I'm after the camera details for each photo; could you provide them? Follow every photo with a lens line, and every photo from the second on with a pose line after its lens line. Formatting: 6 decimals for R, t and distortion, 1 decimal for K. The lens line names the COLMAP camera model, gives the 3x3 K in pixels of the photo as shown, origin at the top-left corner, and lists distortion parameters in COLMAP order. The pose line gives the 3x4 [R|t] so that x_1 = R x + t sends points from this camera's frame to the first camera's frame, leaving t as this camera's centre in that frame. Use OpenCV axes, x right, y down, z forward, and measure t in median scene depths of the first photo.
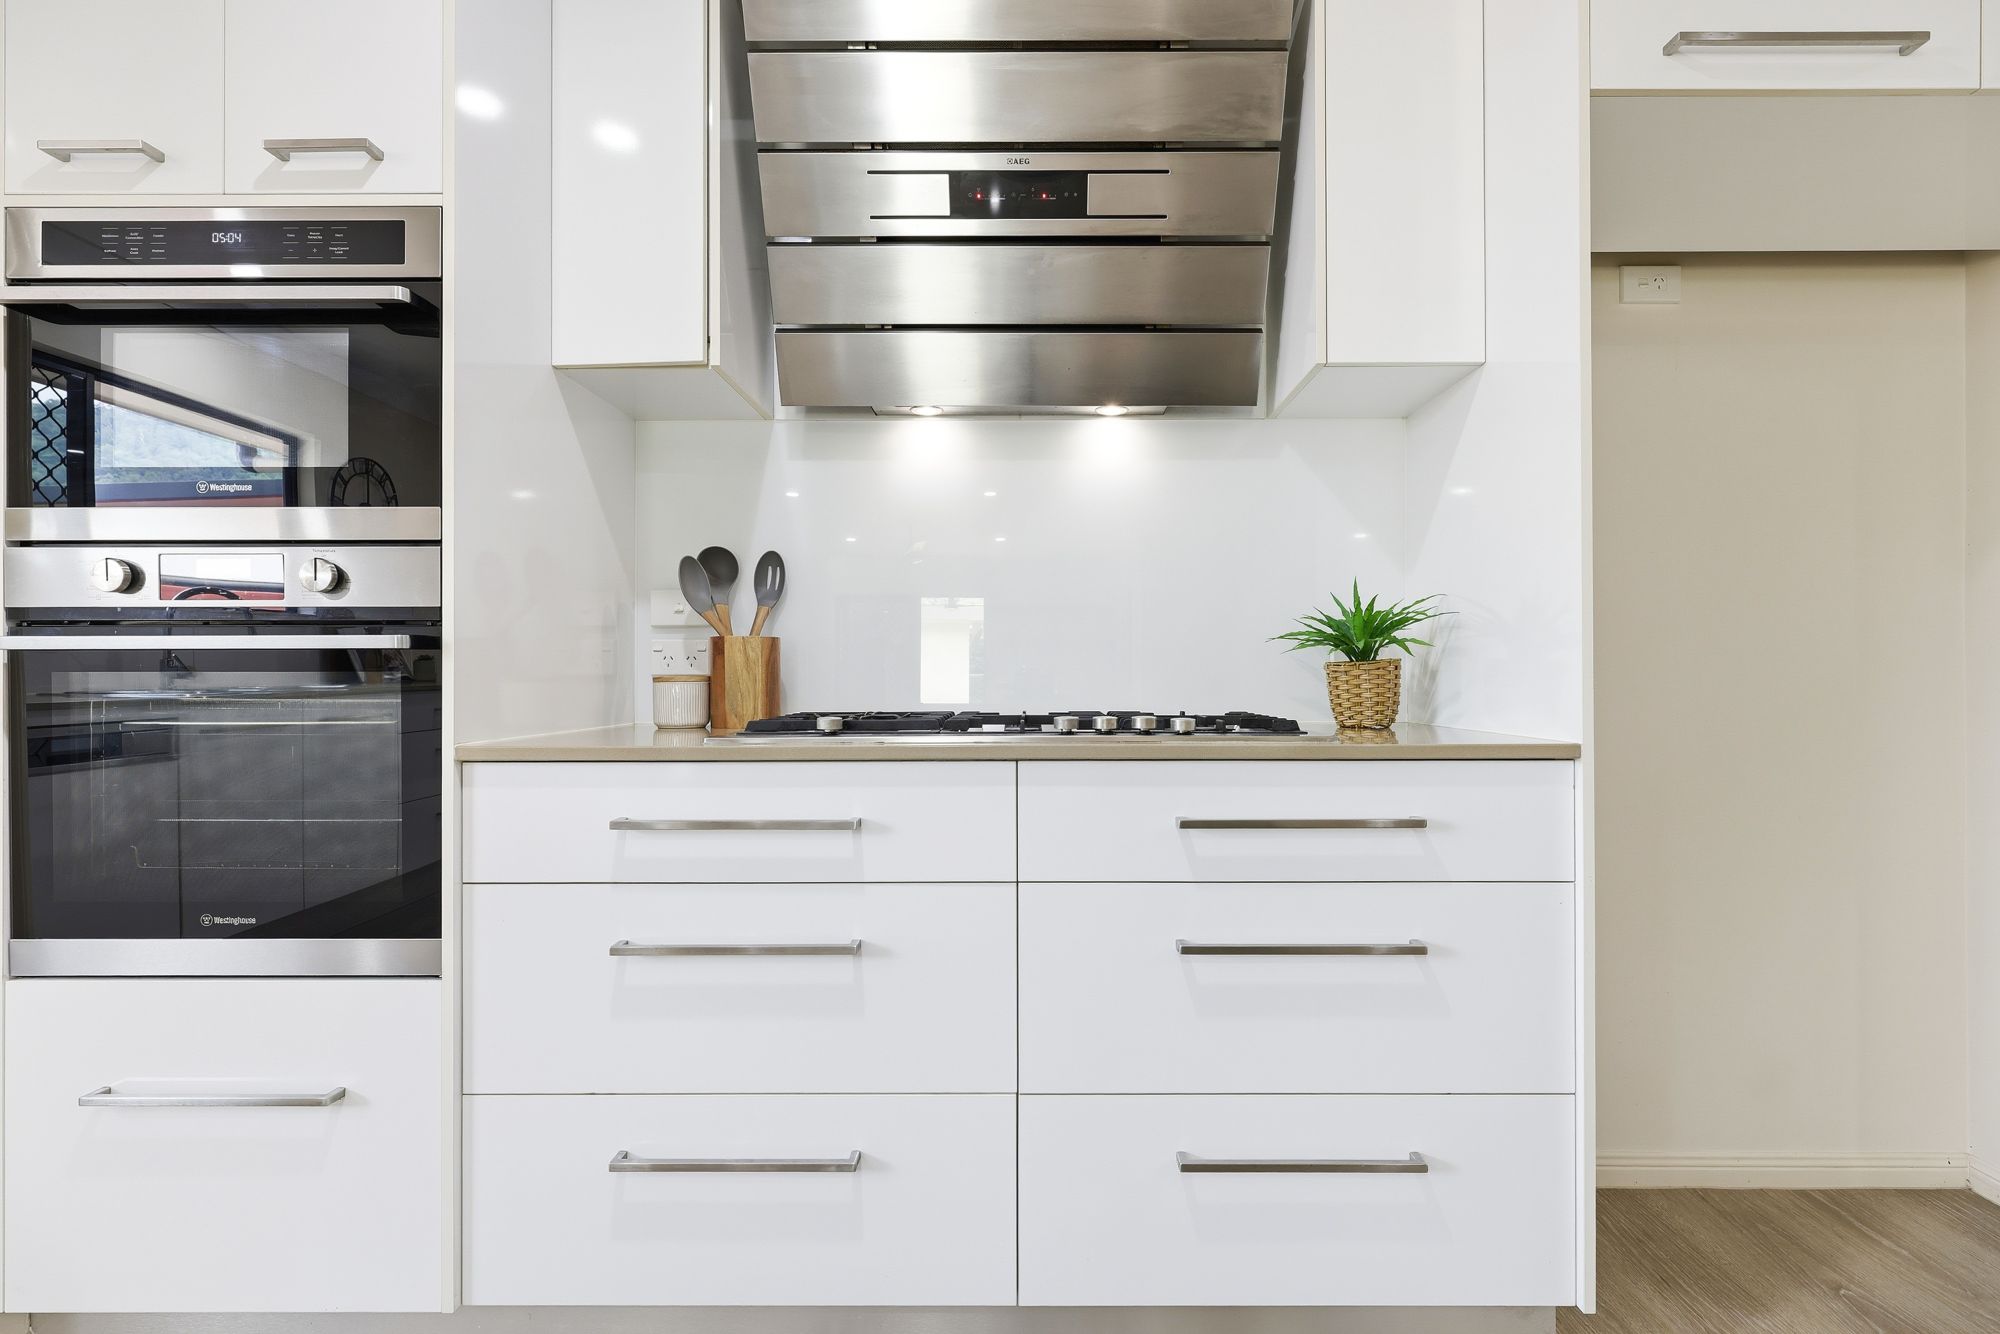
lens RADIAL K [[924.5, 0, 1014.1], [0, 924.5, 672.0], [0, 0, 1]] dist [-0.001383, 0.000457]
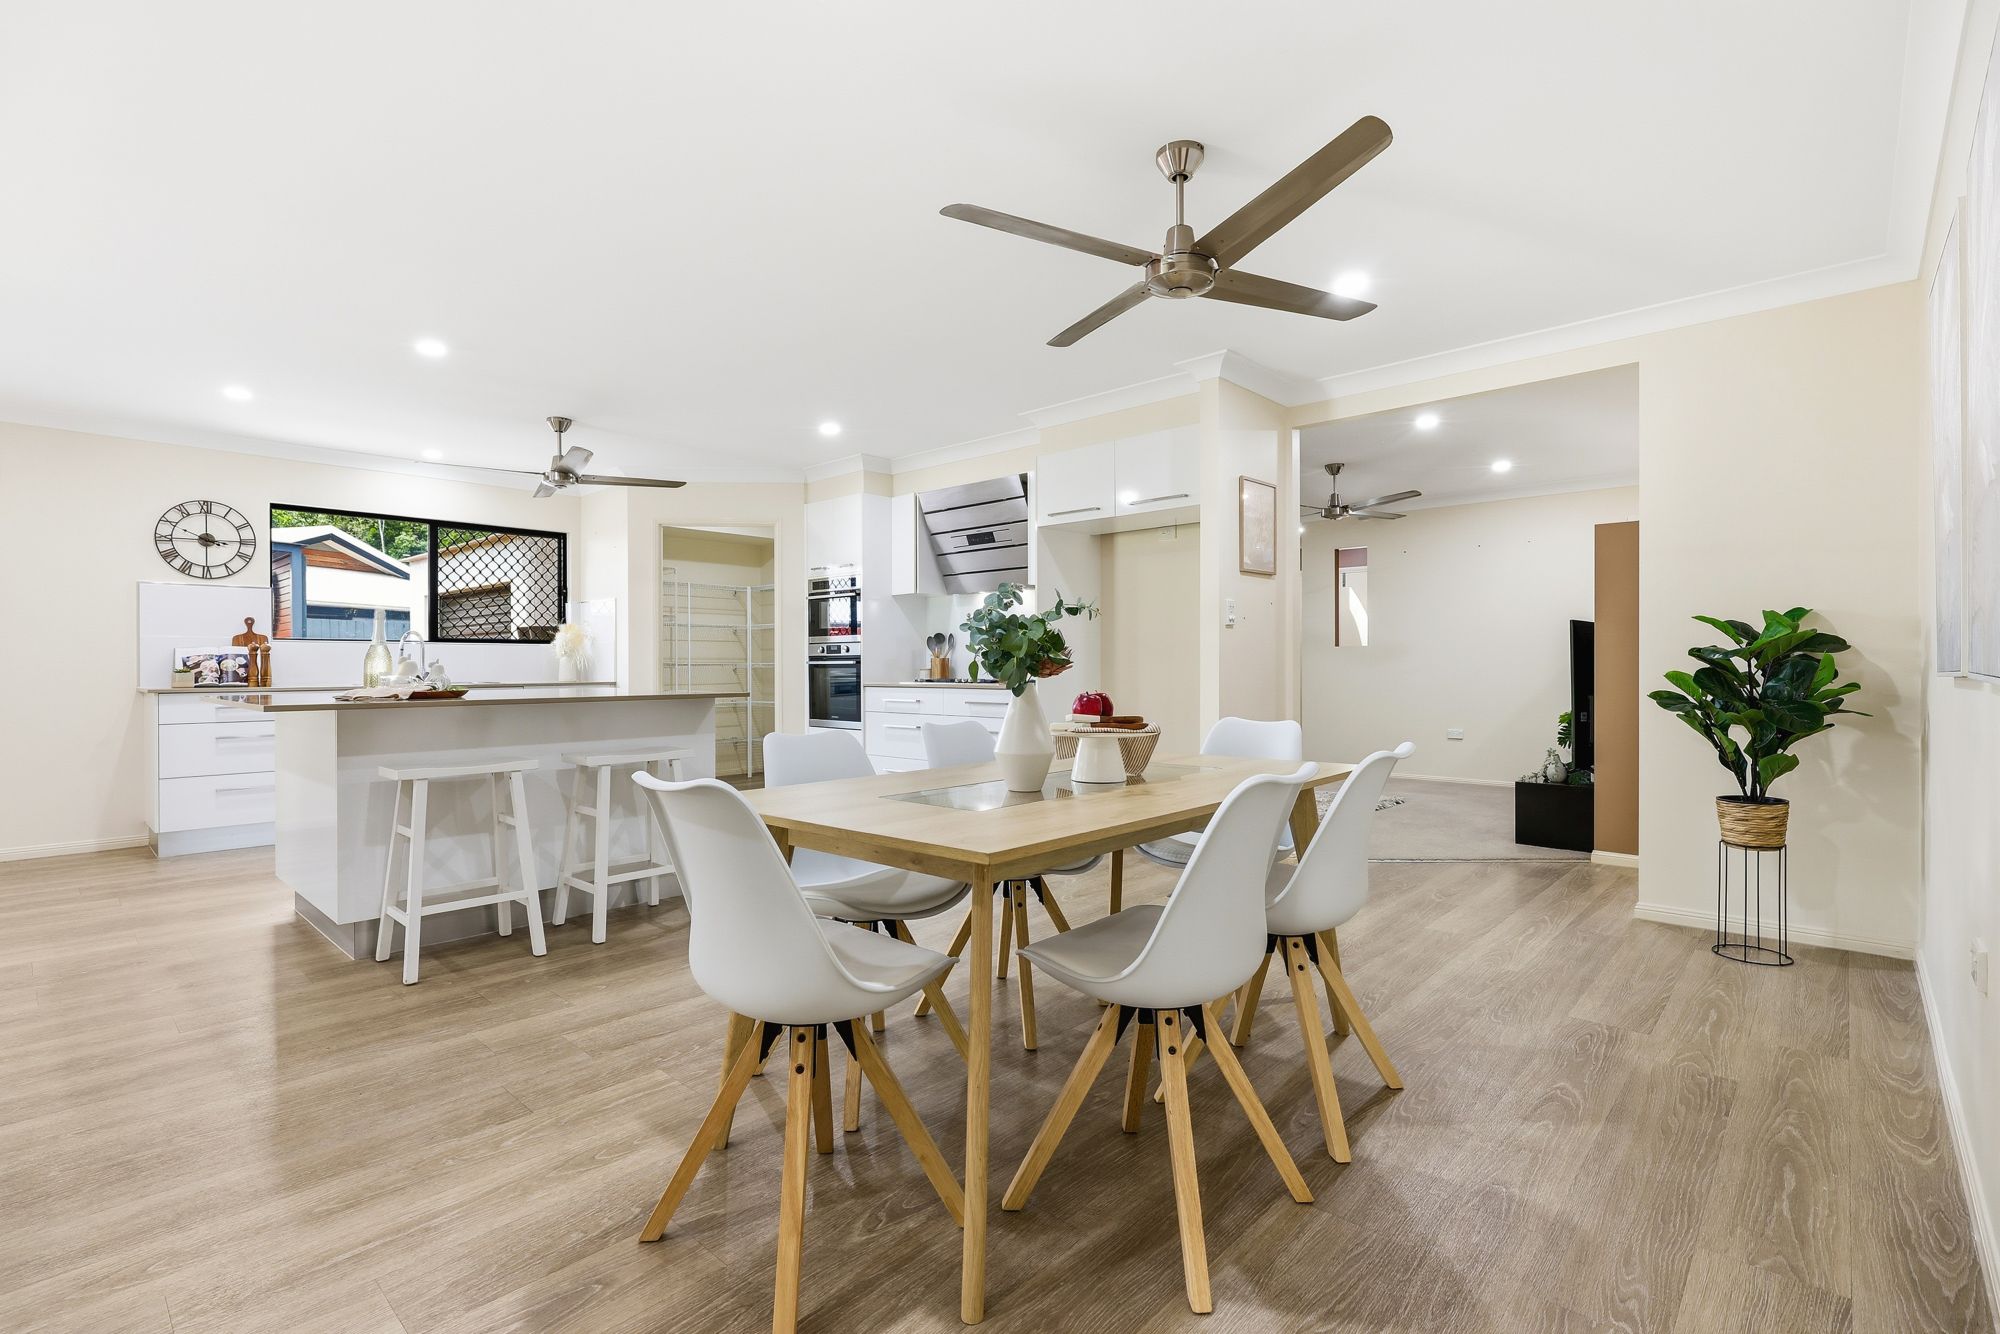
lens RADIAL K [[924.5, 0, 993.9], [0, 924.5, 670.2], [0, 0, 1]] dist [-0.001383, 0.000457]
pose [[0.727087, 0.000517, -0.686545, 3.143786], [0.008298, 0.999920, 0.009541, -0.030327], [0.686495, -0.012634, 0.727025, -2.018818]]
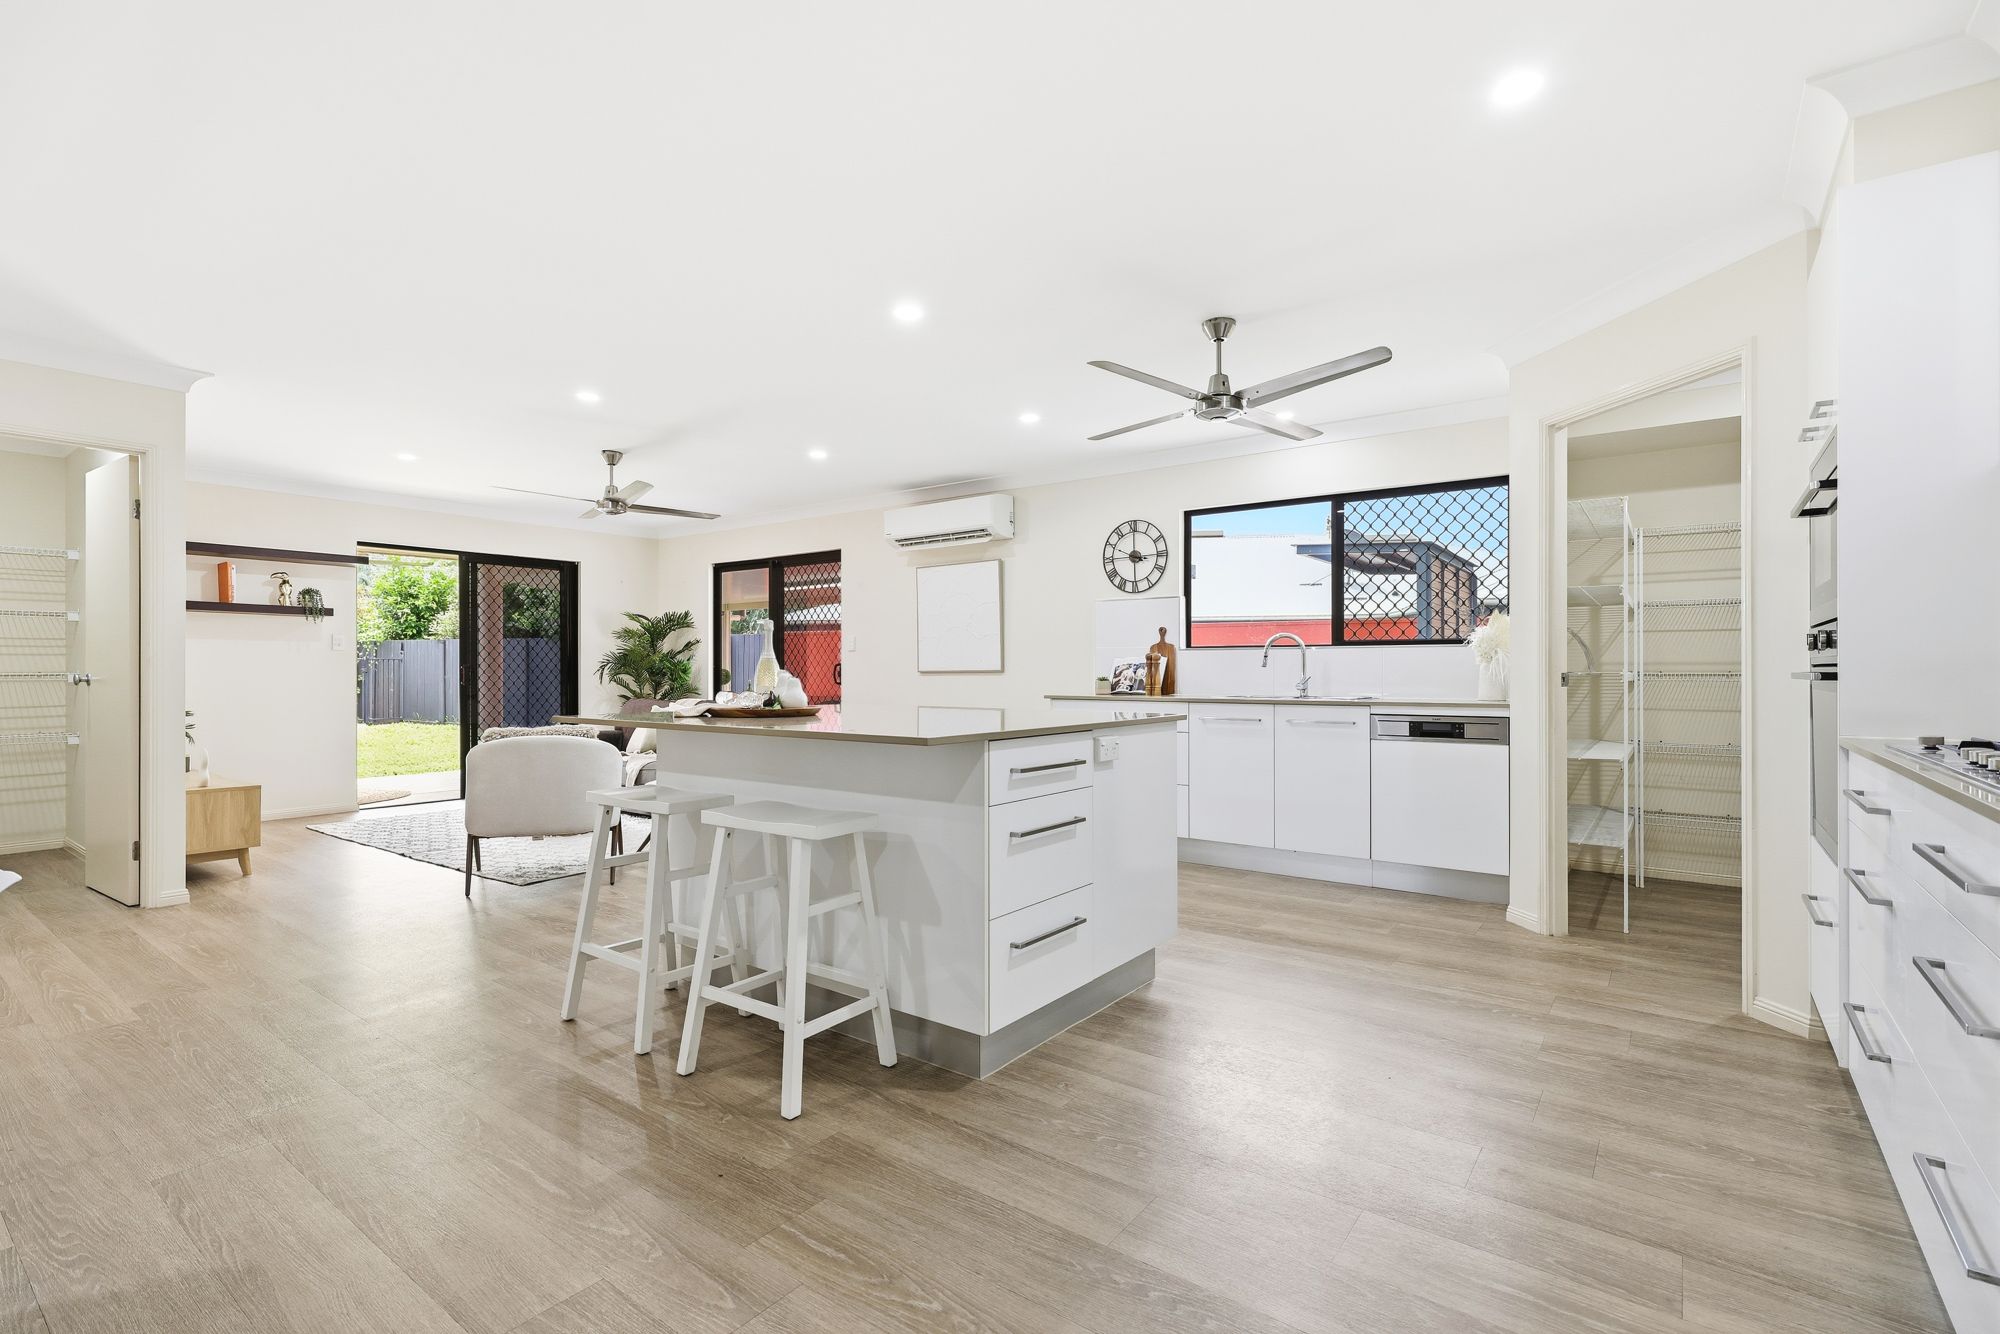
lens RADIAL K [[924.5, 0, 994.0], [0, 924.5, 665.5], [0, 0, 1]] dist [-0.001383, 0.000457]
pose [[-0.605561, 0.002756, -0.795794, 1.645775], [0.011557, 0.999919, -0.005331, -0.068080], [0.795715, -0.012425, -0.605544, 0.740816]]
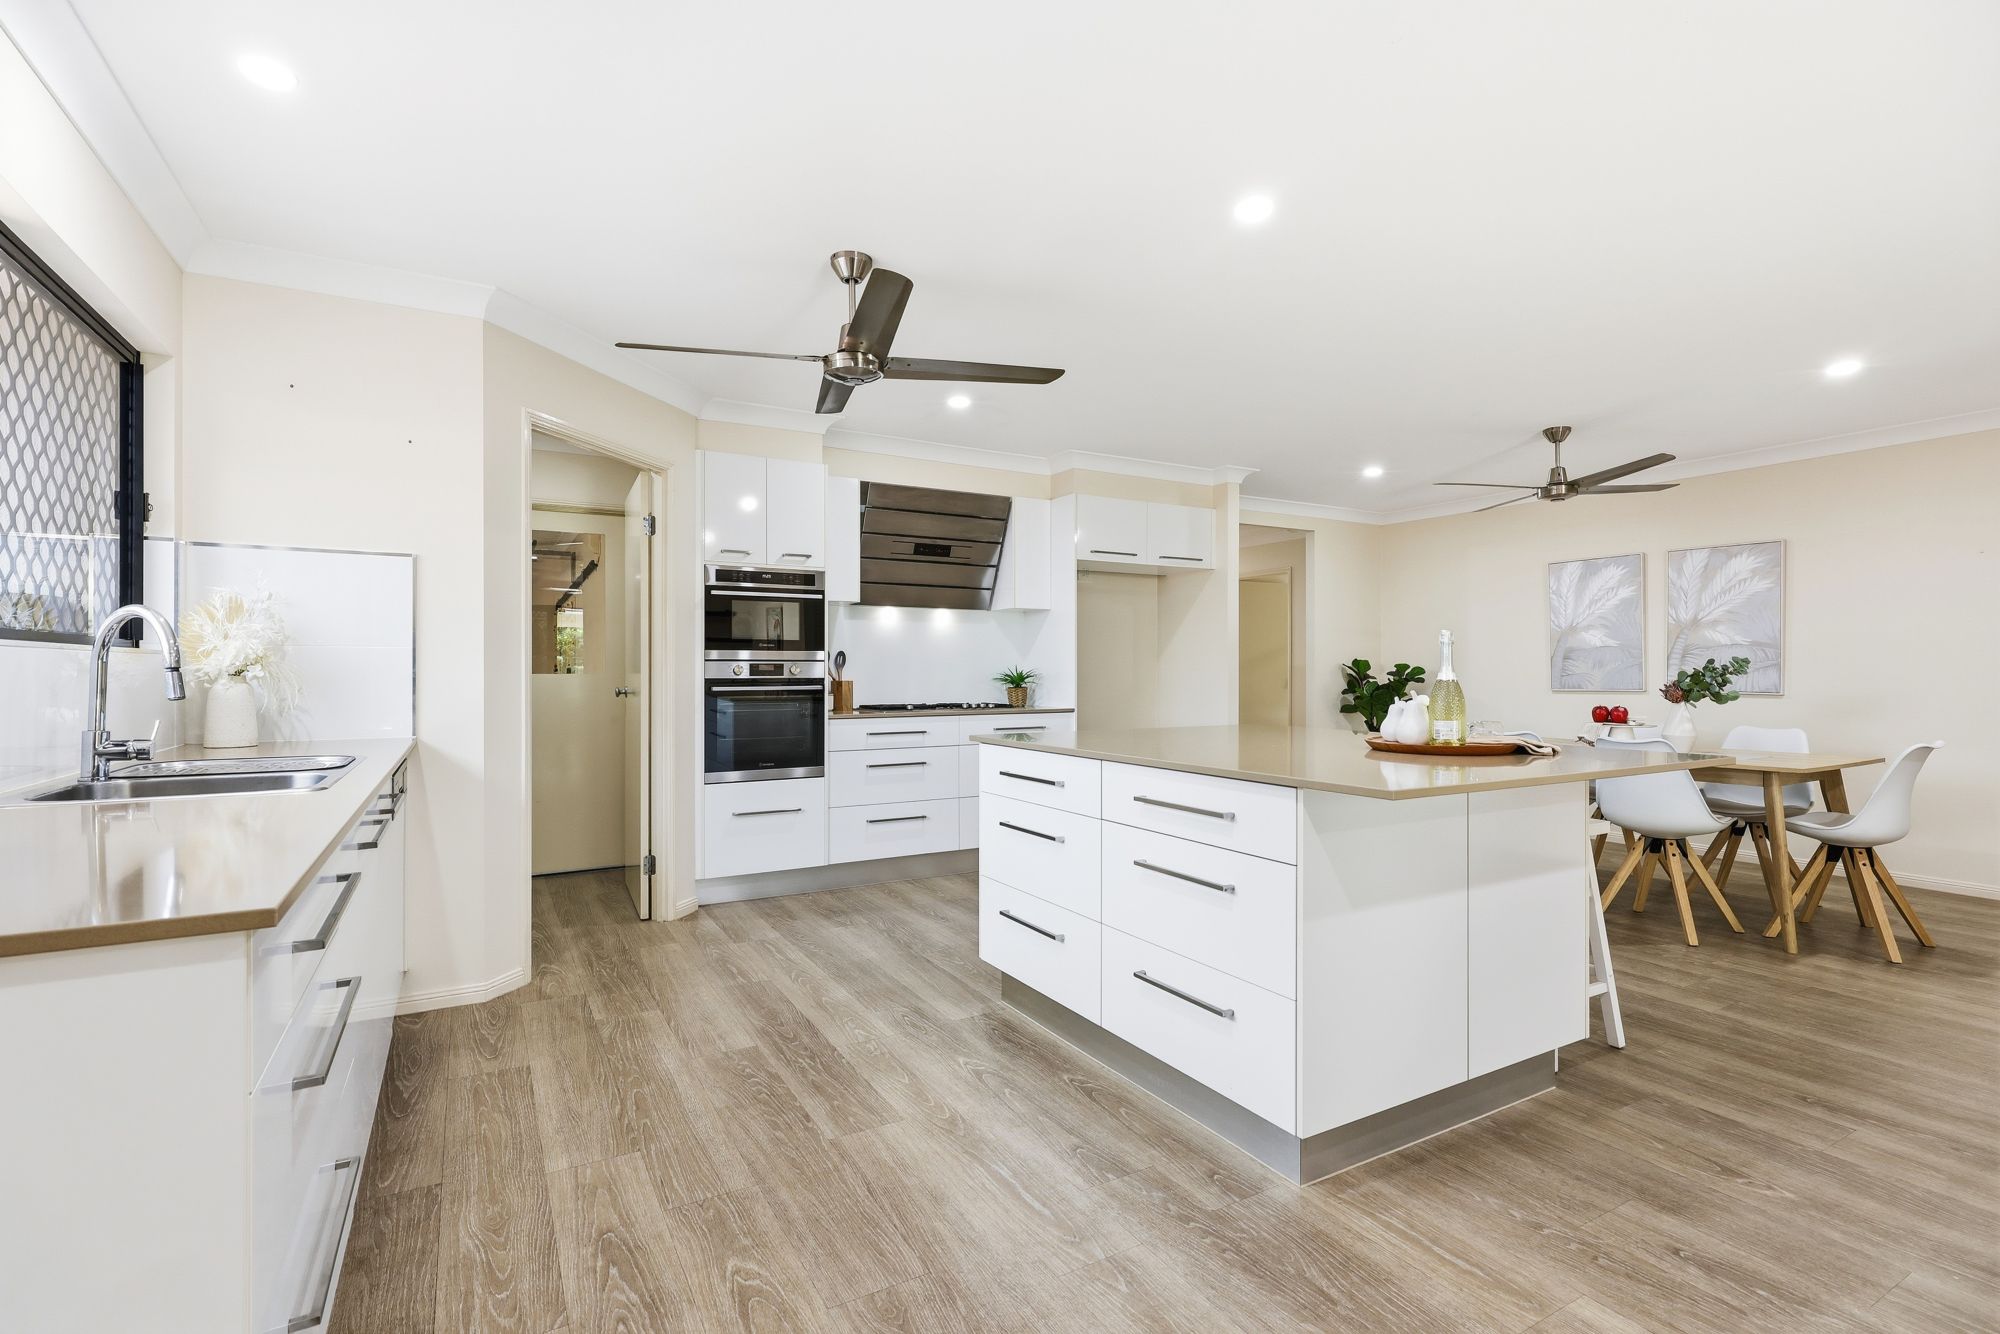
lens RADIAL K [[924.5, 0, 999.7], [0, 924.5, 672.2], [0, 0, 1]] dist [-0.001383, 0.000457]
pose [[0.867445, 0.000362, 0.497533, -1.772754], [-0.003037, 0.999985, 0.004568, -0.107317], [-0.497524, -0.005473, 0.867433, -2.487423]]
